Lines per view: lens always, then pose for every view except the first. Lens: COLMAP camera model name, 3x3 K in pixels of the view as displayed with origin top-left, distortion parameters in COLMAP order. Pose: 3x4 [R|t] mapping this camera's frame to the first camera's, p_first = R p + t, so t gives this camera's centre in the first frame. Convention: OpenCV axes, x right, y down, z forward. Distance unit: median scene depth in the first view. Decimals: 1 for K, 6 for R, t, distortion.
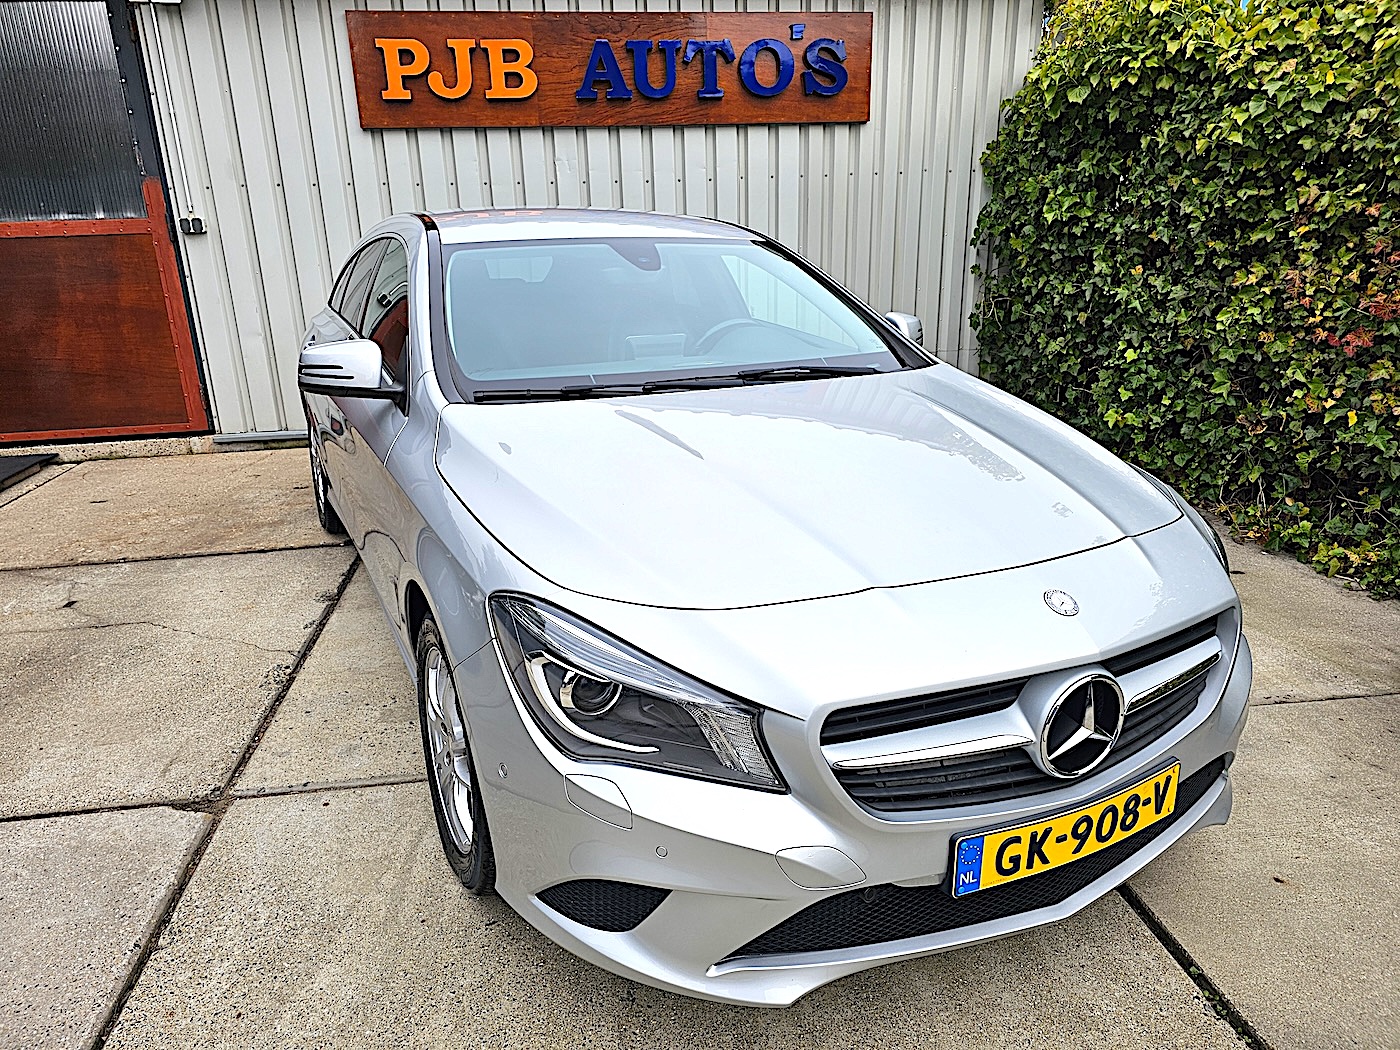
lens RADIAL K [[921.8, 0, 692.3], [0, 921.8, 515.6], [0, 0, 1]] dist [0.057558, -0.048525]
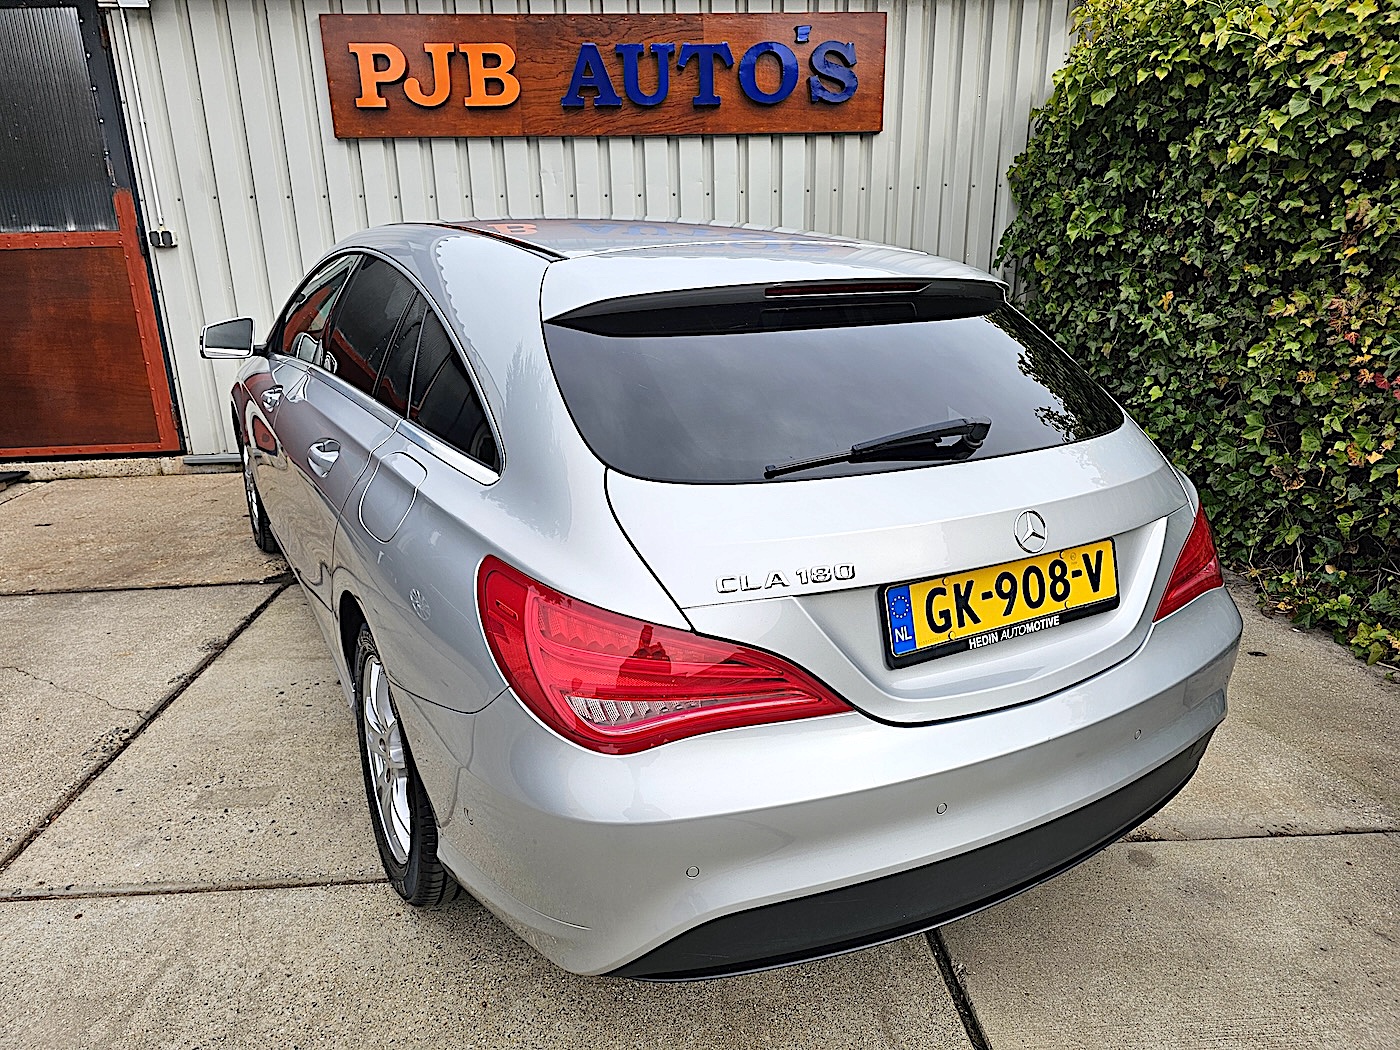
lens RADIAL K [[925.3, 0, 698.3], [0, 925.3, 528.6], [0, 0, 1]] dist [0.051040, -0.042514]
pose [[0.997148, 0.029297, -0.069555, 0.093220], [-0.029839, 0.999532, -0.006773, -0.022678], [0.069324, 0.008829, 0.997555, 0.080604]]
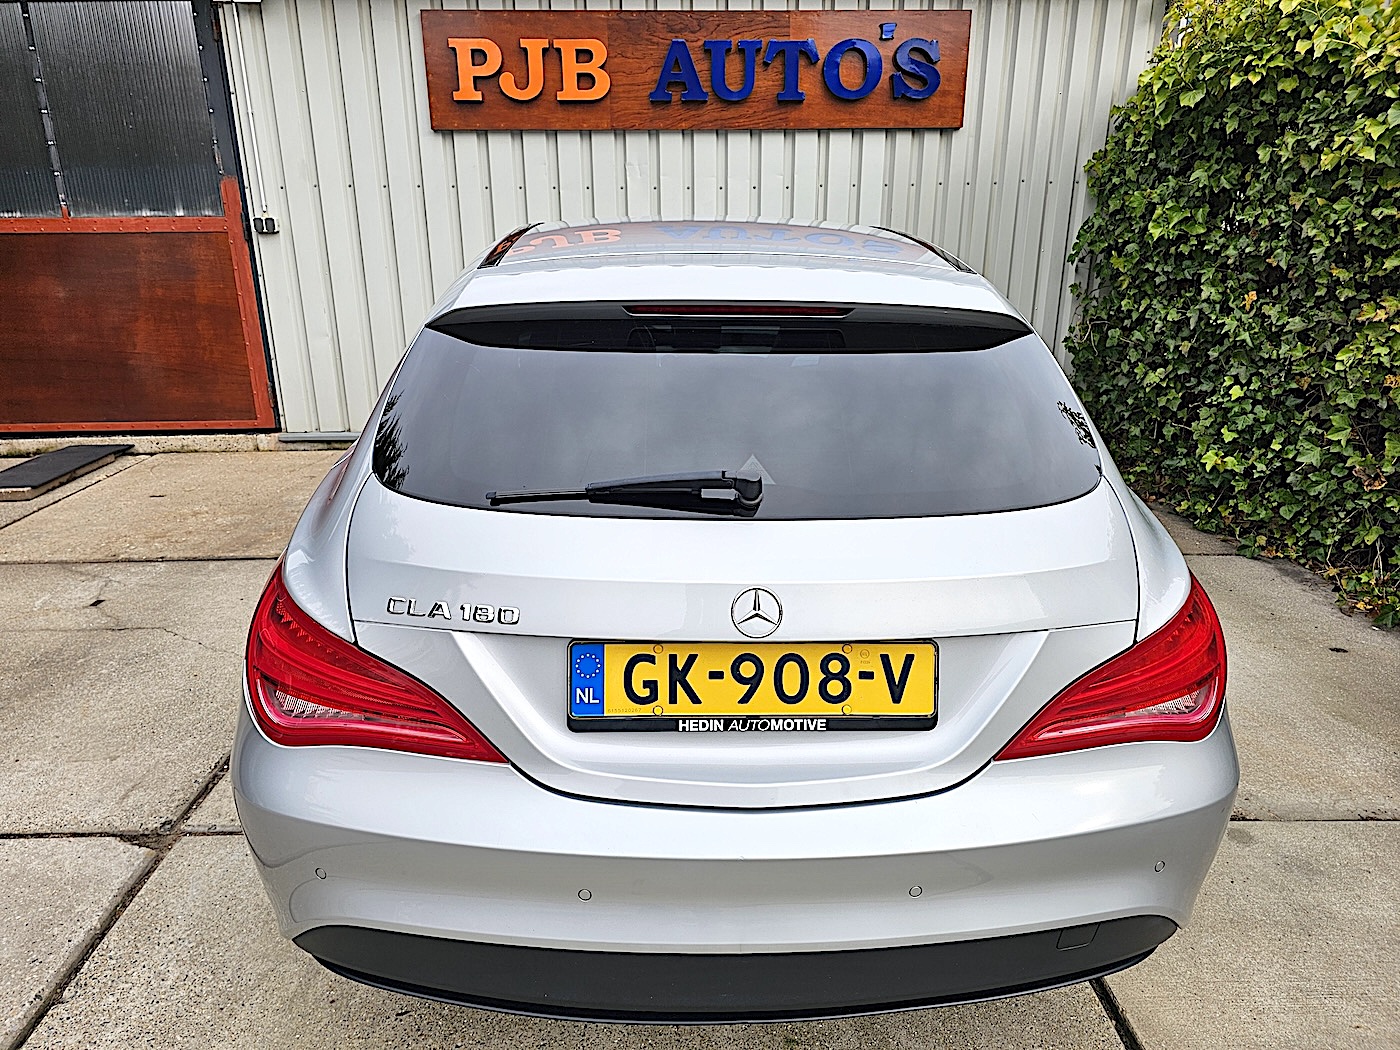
lens RADIAL K [[927.1, 0, 697.0], [0, 927.1, 528.0], [0, 0, 1]] dist [0.045336, -0.036187]
pose [[0.993214, 0.055260, -0.102334, 0.048885], [-0.054443, 0.998459, 0.010761, -0.021256], [0.102771, -0.005117, 0.994692, 0.044503]]
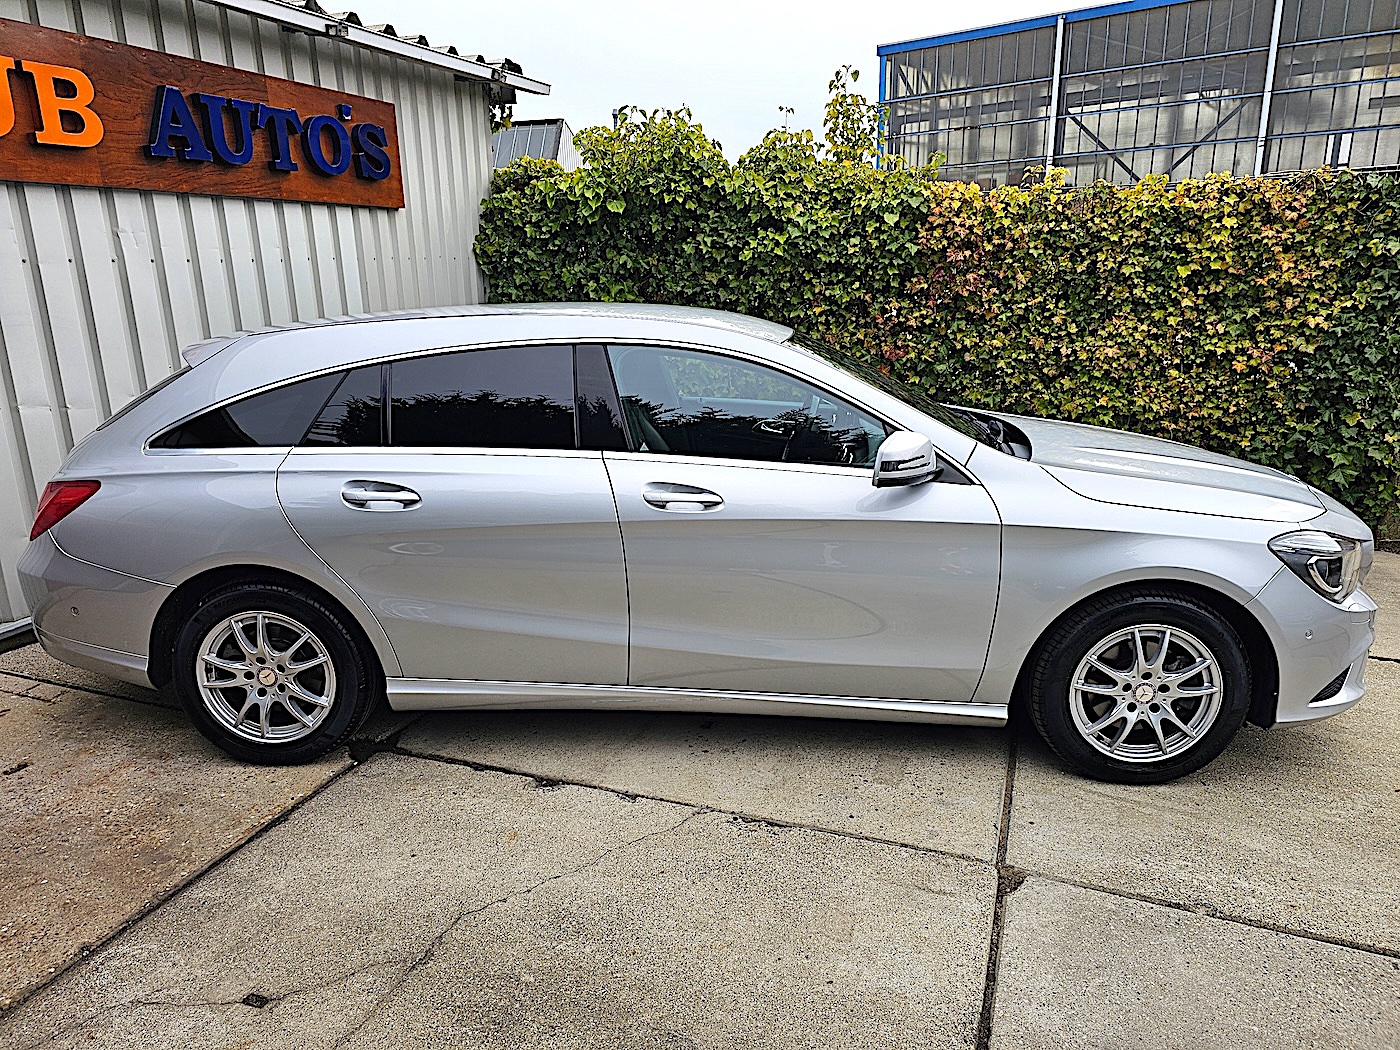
lens RADIAL K [[929.3, 0, 700.0], [0, 929.3, 525.0], [0, 0, 1]] dist [0.046397, -0.043095]
pose [[0.499254, -0.216769, 0.838902, -0.634555], [0.266220, 0.959743, 0.089559, -0.109685], [-0.824544, 0.178620, 0.536863, 0.277272]]
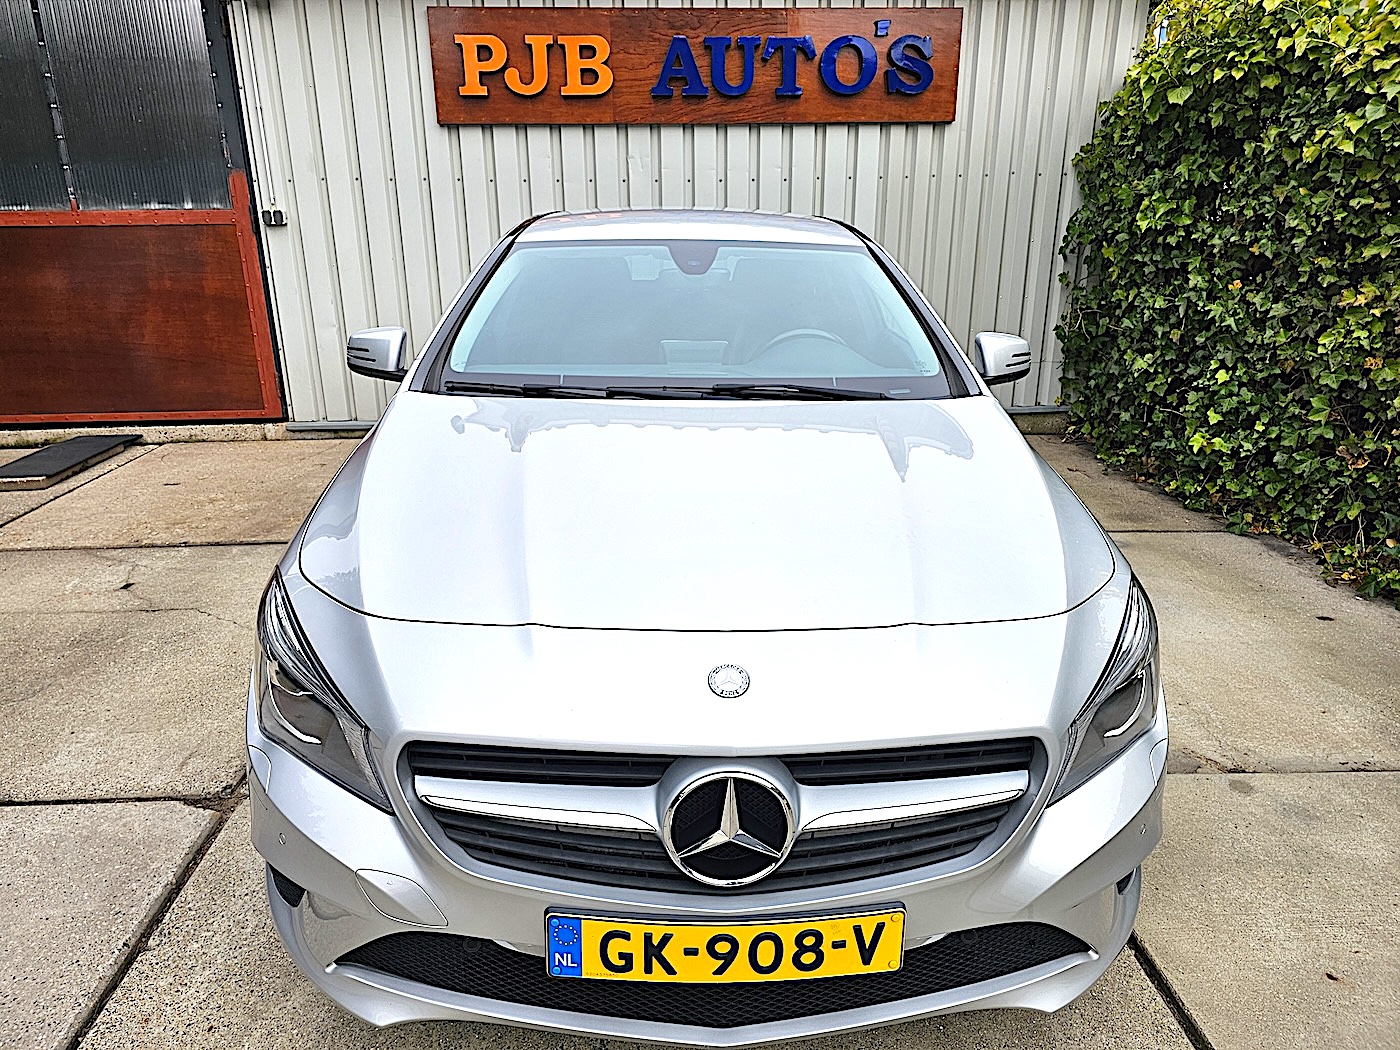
lens RADIAL K [[925.1, 0, 695.6], [0, 925.1, 517.8], [0, 0, 1]] dist [0.049177, -0.040935]
pose [[0.995345, 0.046942, -0.084171, 0.026912], [-0.046456, 0.998890, 0.007729, -0.011760], [0.084441, -0.003782, 0.996421, 0.018853]]
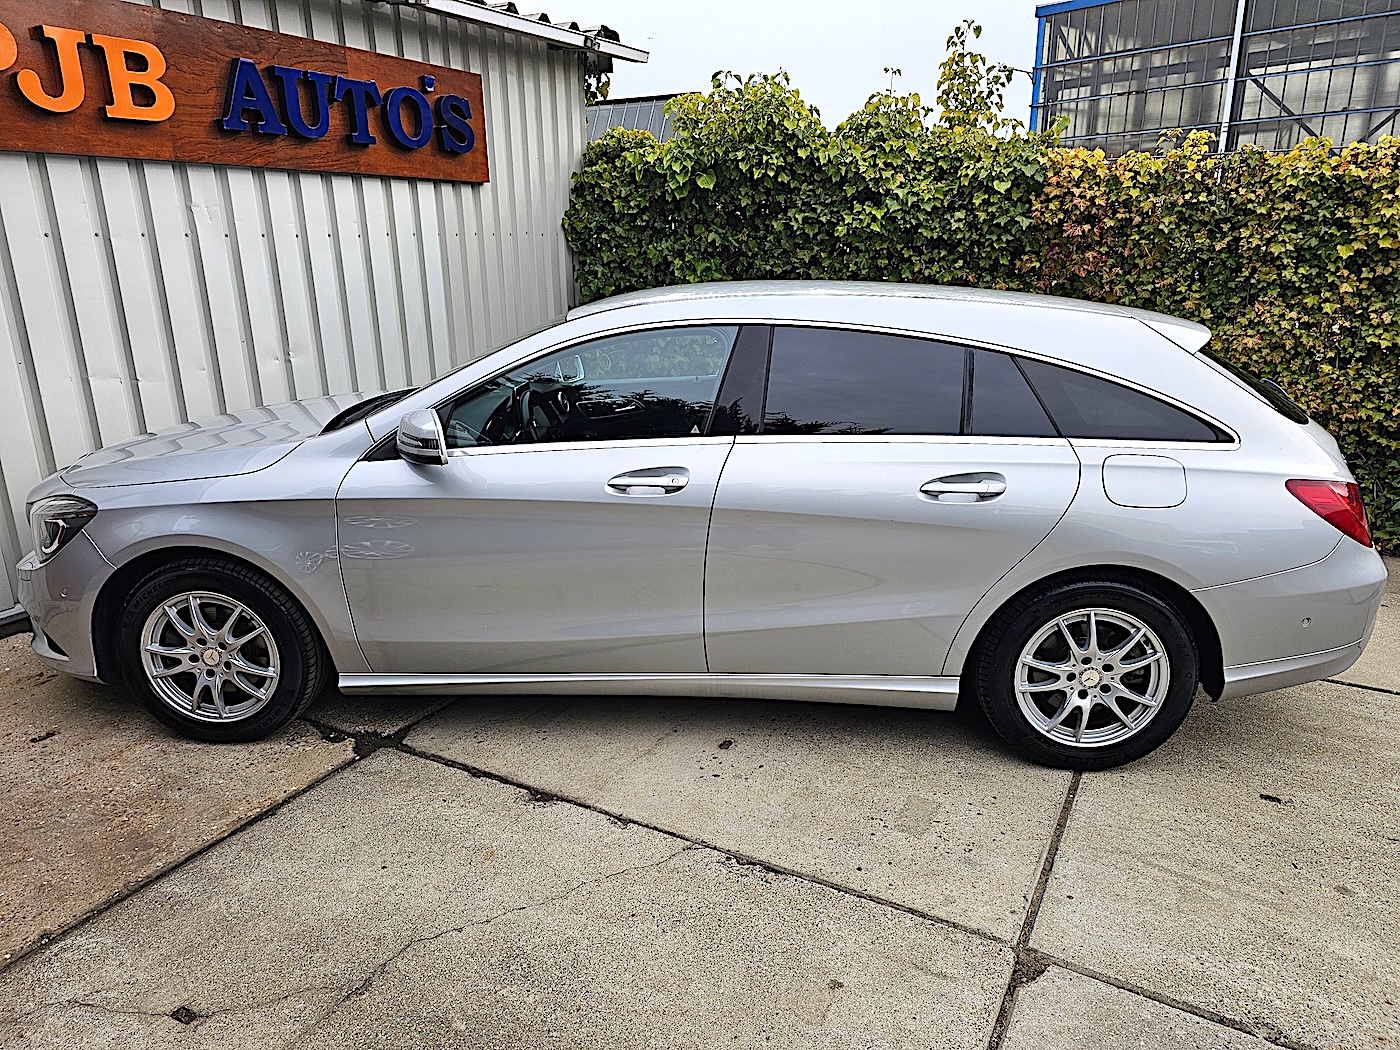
lens RADIAL K [[929.8, 0, 695.0], [0, 929.8, 533.4], [0, 0, 1]] dist [0.047176, -0.044268]
pose [[0.621414, -0.216186, 0.753066, -0.557090], [0.235274, 0.968307, 0.083833, -0.103305], [-0.747322, 0.125082, 0.652583, 0.255179]]
